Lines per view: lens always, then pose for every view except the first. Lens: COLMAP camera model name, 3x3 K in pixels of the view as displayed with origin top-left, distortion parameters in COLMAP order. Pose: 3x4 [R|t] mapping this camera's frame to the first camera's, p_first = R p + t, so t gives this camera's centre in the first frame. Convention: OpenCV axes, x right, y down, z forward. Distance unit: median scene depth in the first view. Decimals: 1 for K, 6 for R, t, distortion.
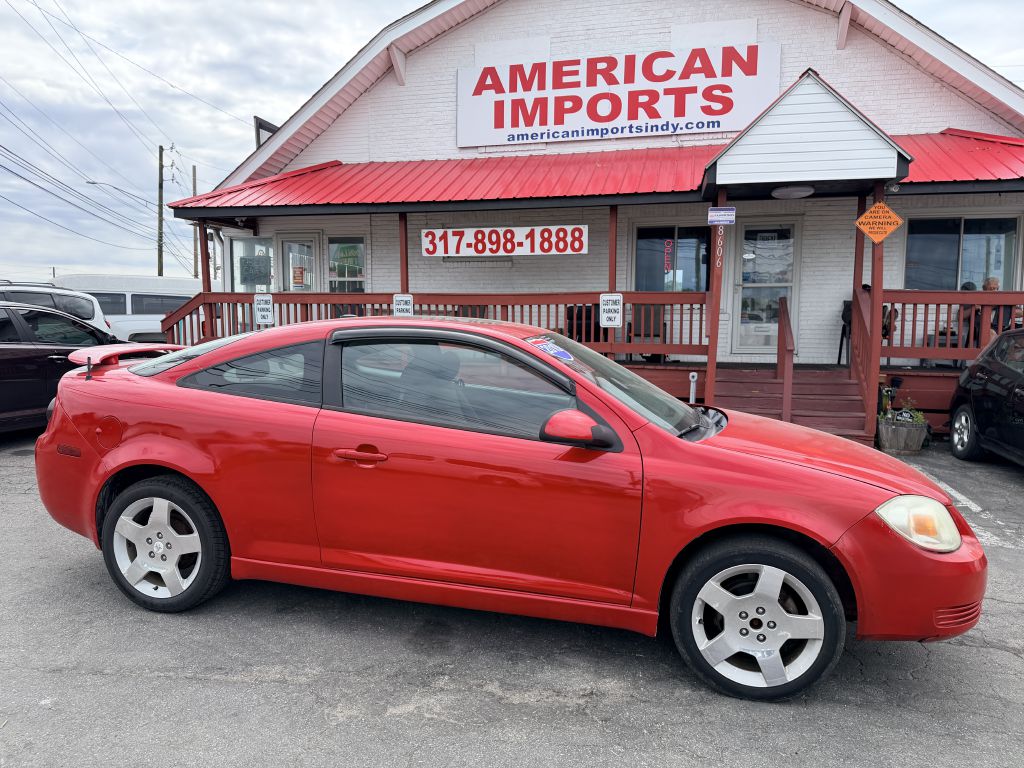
lens RADIAL K [[746.1, 0, 509.1], [0, 746.1, 392.2], [0, 0, 1]] dist [0.112196, -0.177051]
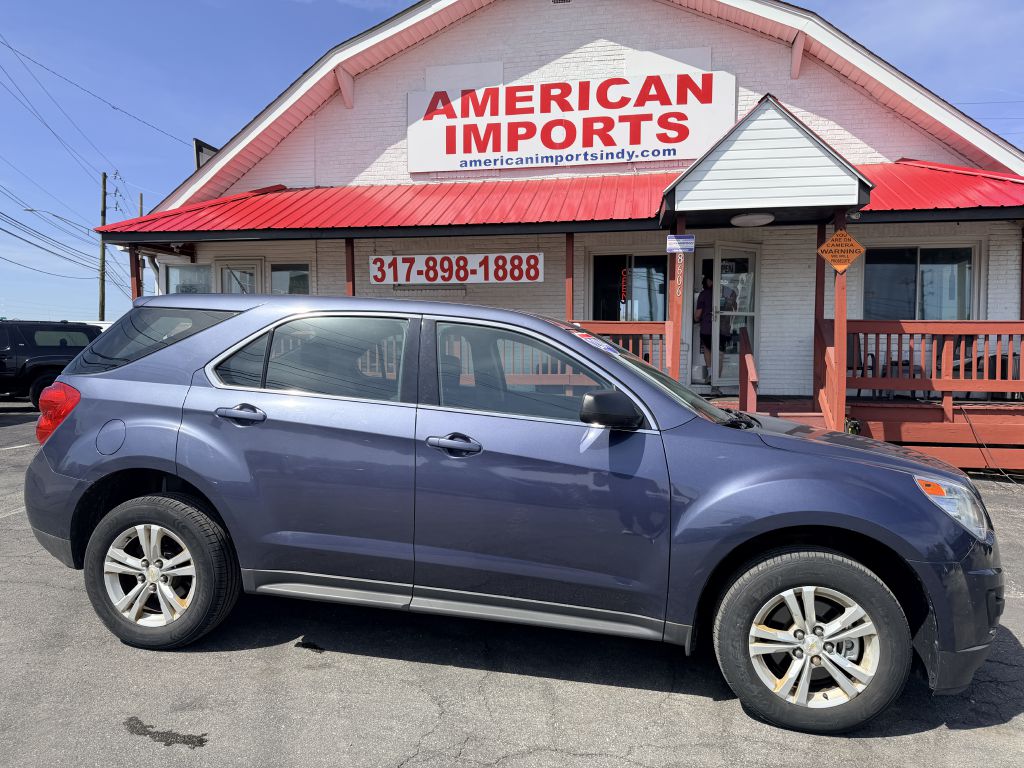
lens RADIAL K [[746.1, 0, 509.1], [0, 746.1, 392.2], [0, 0, 1]] dist [0.112196, -0.177051]
pose [[0.998279, -0.005622, 0.058369, 0.003214], [0.007979, 0.999159, -0.040227, -0.004720], [-0.058094, 0.040623, 0.997484, 0.045637]]
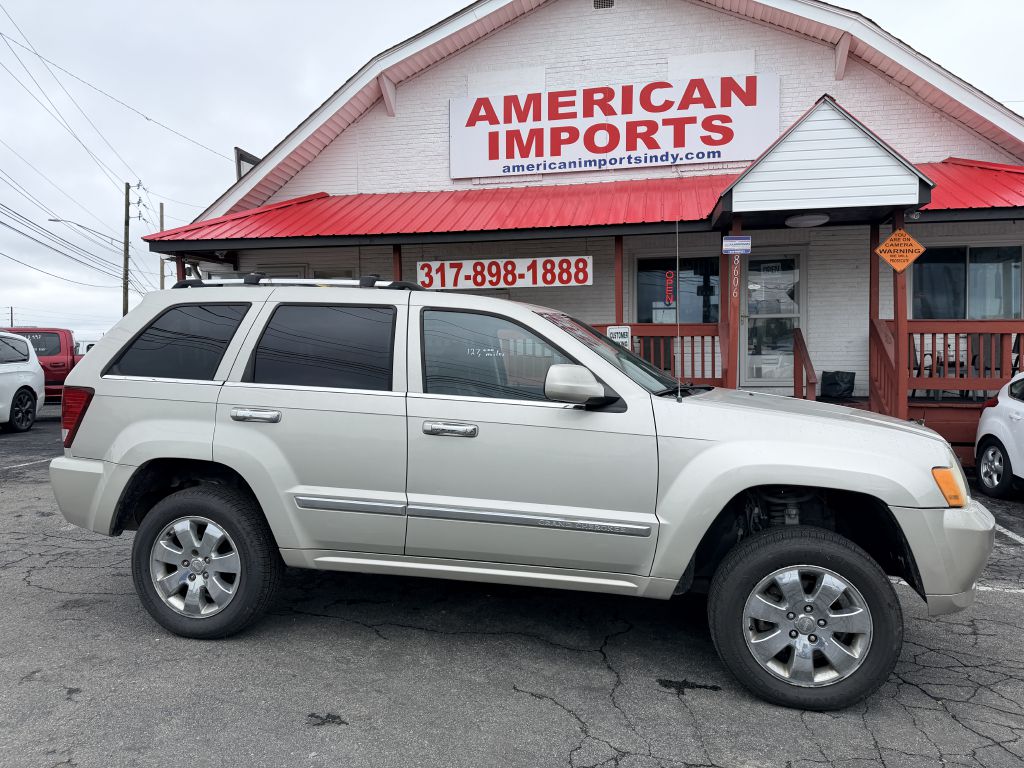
lens RADIAL K [[742.9, 0, 517.3], [0, 742.9, 380.4], [0, 0, 1]] dist [0.124387, -0.186067]
pose [[0.998630, -0.014486, 0.050286, -0.037599], [0.017542, 0.997991, -0.060882, -0.006057], [-0.049303, 0.061680, 0.996877, 0.053969]]
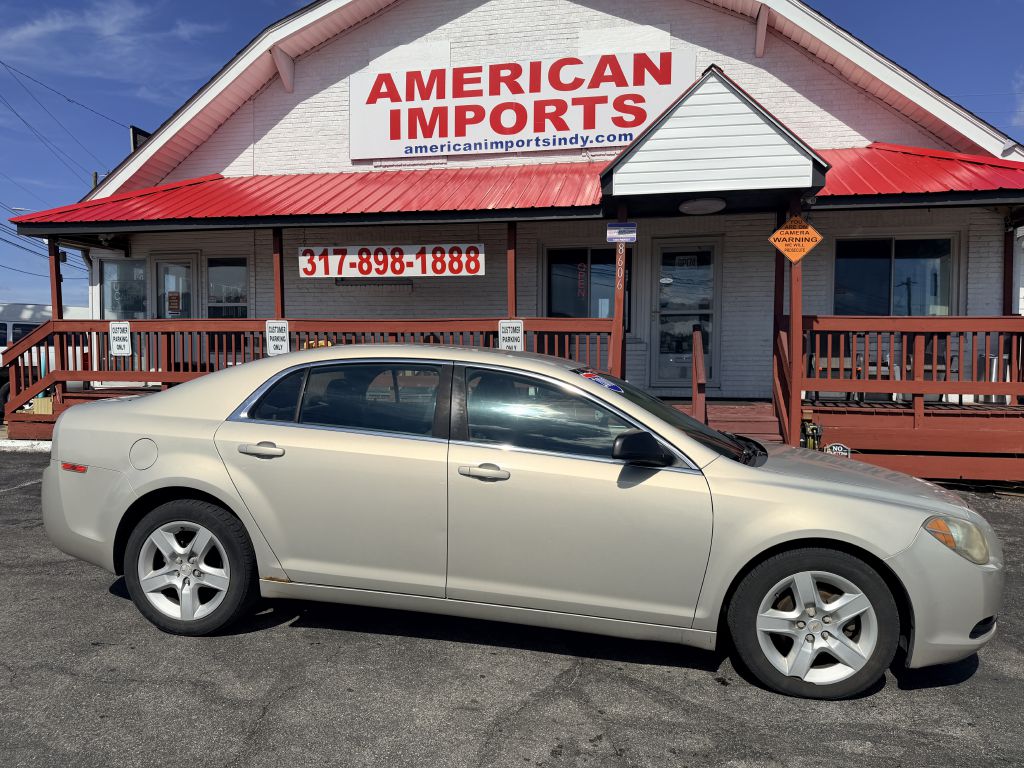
lens RADIAL K [[743.3, 0, 510.3], [0, 743.3, 388.5], [0, 0, 1]] dist [0.120523, -0.194477]
pose [[0.998740, -0.003701, 0.050050, 0.082503], [0.006084, 0.998851, -0.047533, -0.007803], [-0.049817, 0.047778, 0.997615, 0.111174]]
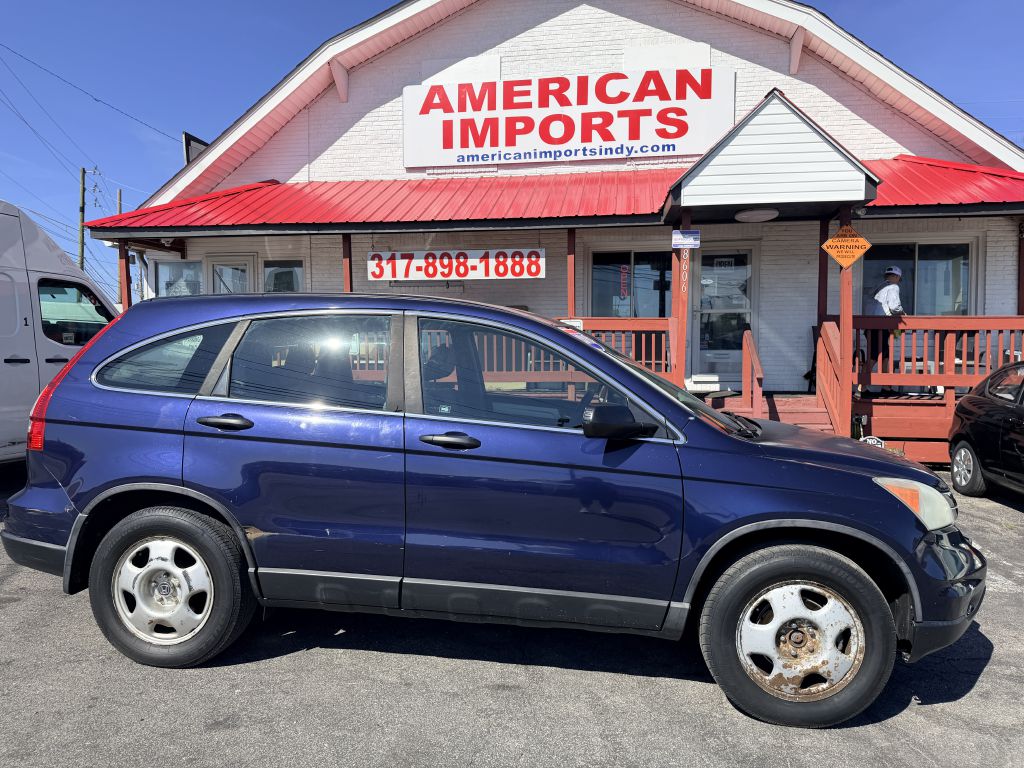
lens RADIAL K [[743.3, 0, 510.3], [0, 743.3, 388.5], [0, 0, 1]] dist [0.120523, -0.194477]
pose [[0.996414, -0.010052, 0.084016, -0.018480], [0.013480, 0.999095, -0.040343, -0.006485], [-0.083535, 0.041331, 0.995647, 0.059648]]
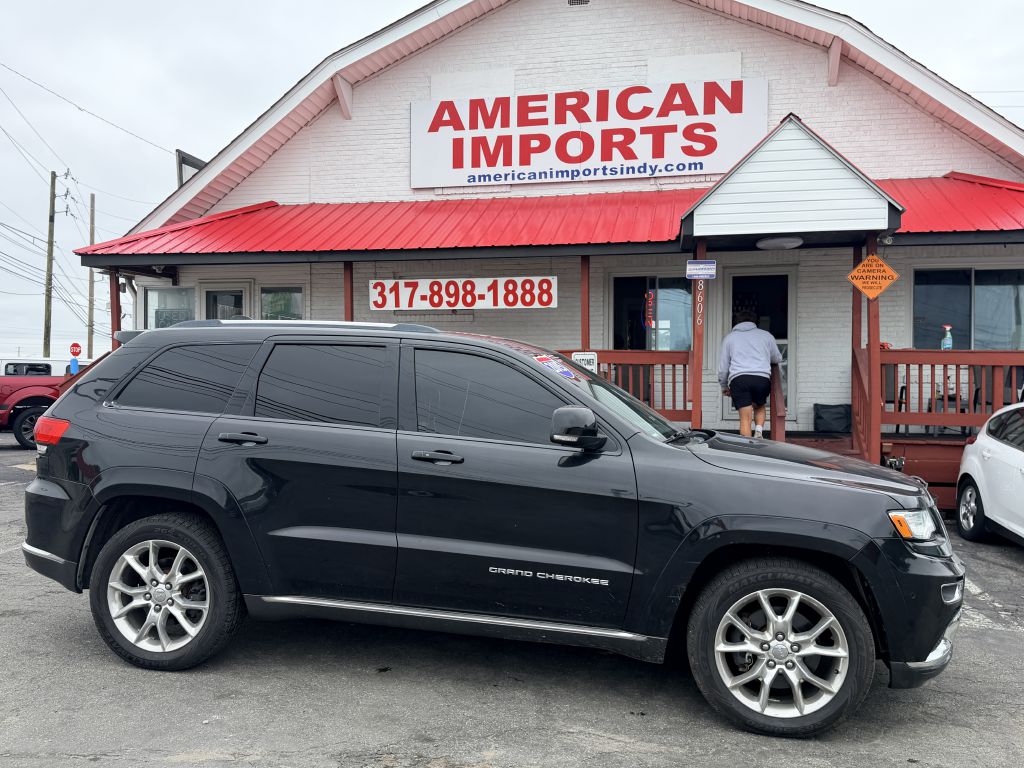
lens RADIAL K [[909.4, 0, 506.3], [0, 909.4, 387.7], [0, 0, 1]] dist [0.182910, -0.340934]
pose [[0.999427, -0.002109, 0.033776, 0.007036], [0.005005, 0.996291, -0.085900, 0.002137], [-0.033470, 0.086020, 0.995731, -0.062610]]
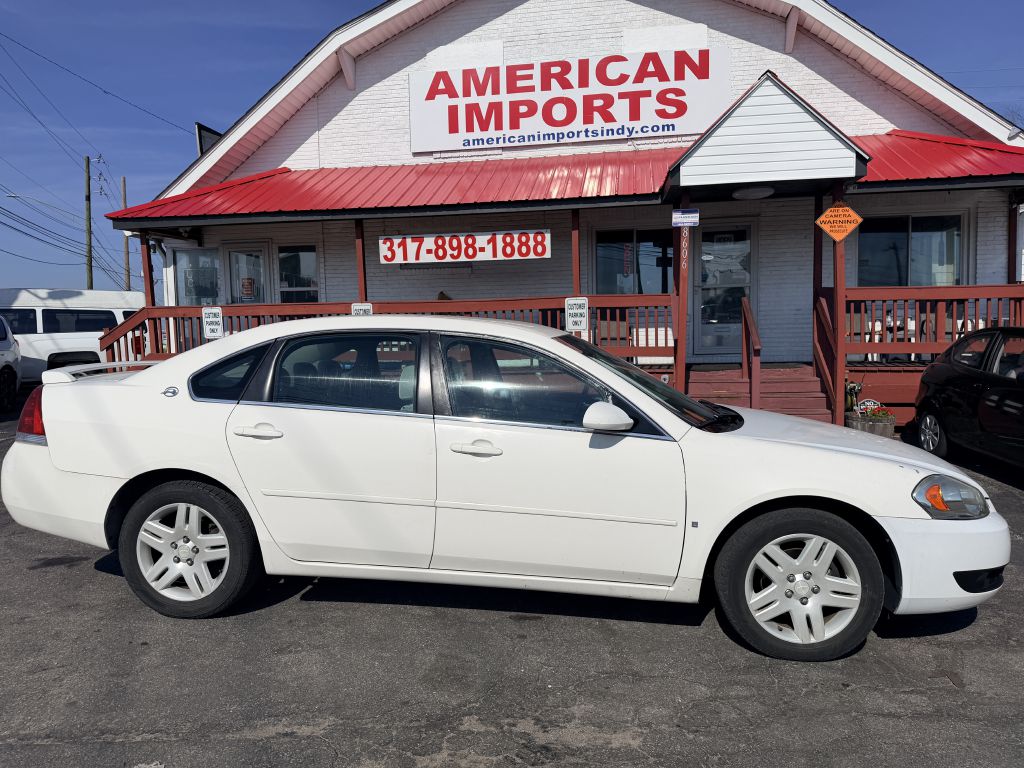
lens RADIAL K [[743.3, 0, 510.3], [0, 743.3, 388.5], [0, 0, 1]] dist [0.120523, -0.194477]
pose [[0.996609, -0.032656, 0.075527, -0.026018], [0.033751, 0.999342, -0.013271, -0.001102], [-0.075044, 0.015775, 0.997055, 0.021202]]
